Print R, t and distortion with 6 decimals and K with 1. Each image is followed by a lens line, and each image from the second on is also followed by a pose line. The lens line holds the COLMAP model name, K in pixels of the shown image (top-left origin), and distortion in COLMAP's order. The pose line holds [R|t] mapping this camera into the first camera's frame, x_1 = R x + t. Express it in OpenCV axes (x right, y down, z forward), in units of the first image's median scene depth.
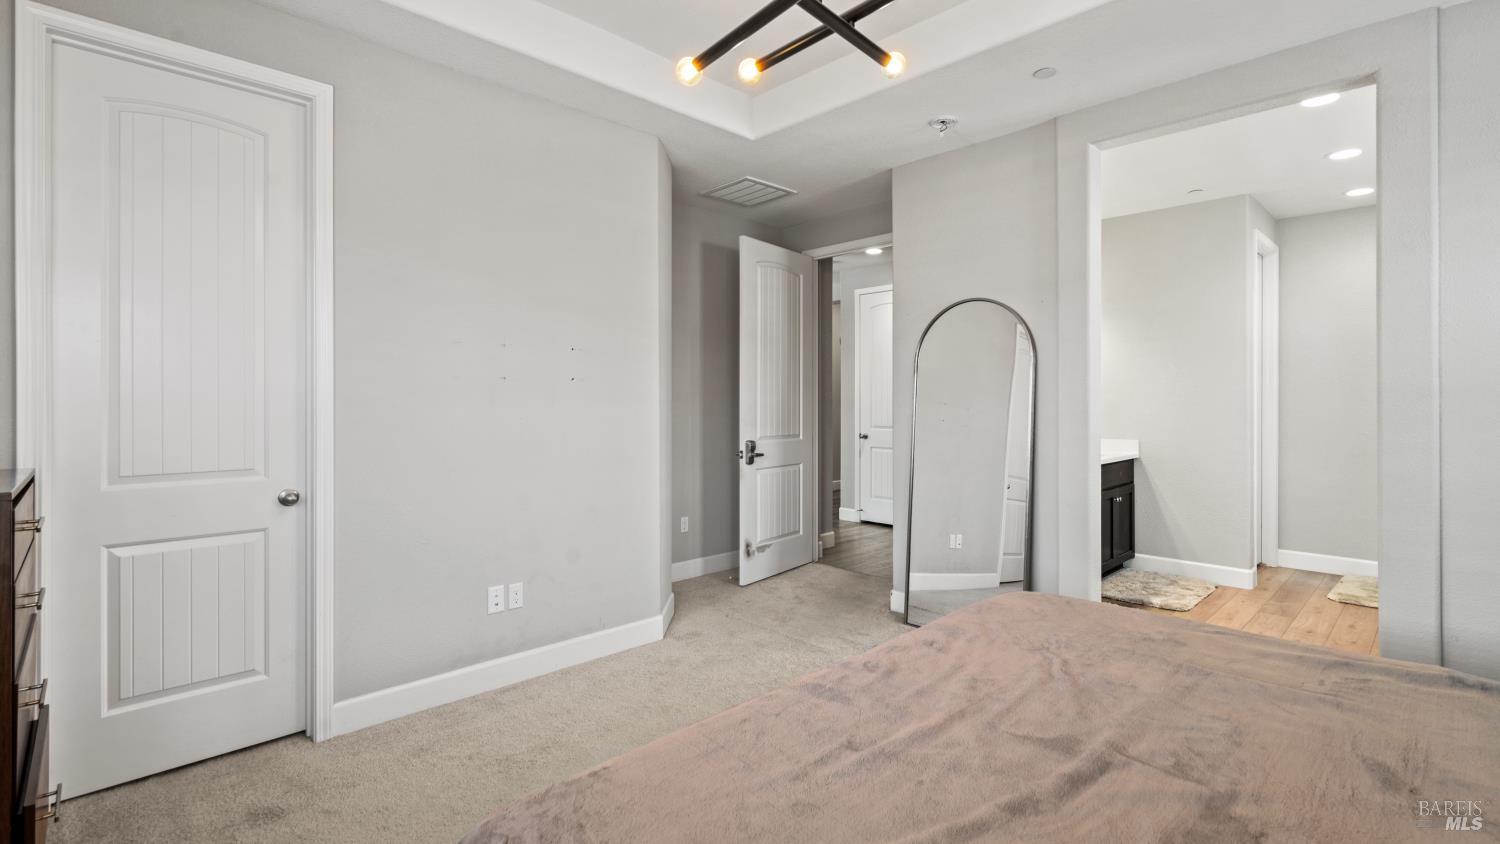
lens RADIAL K [[676.4, 0, 744.6], [0, 676.4, 409.7], [0, 0, 1]] dist [-0.003342, -0.000348]
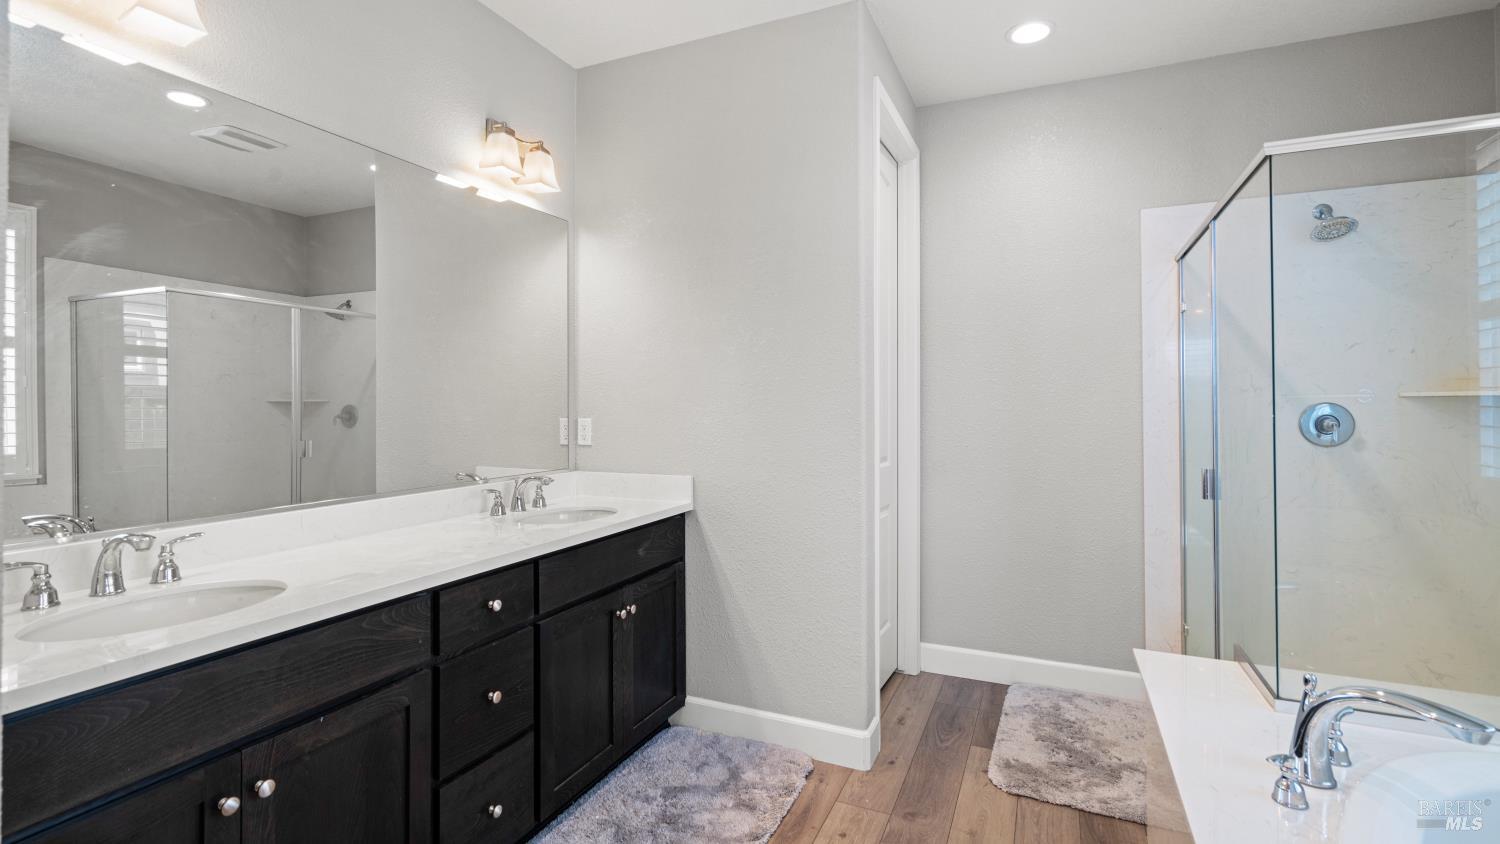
lens RADIAL K [[676.4, 0, 752.1], [0, 676.4, 415.8], [0, 0, 1]] dist [-0.003342, -0.000348]
pose [[0.924135, -0.006292, 0.382014, 0.430007], [0.005139, 0.999979, 0.004040, -0.002868], [-0.382031, -0.001770, 0.924148, 0.507789]]
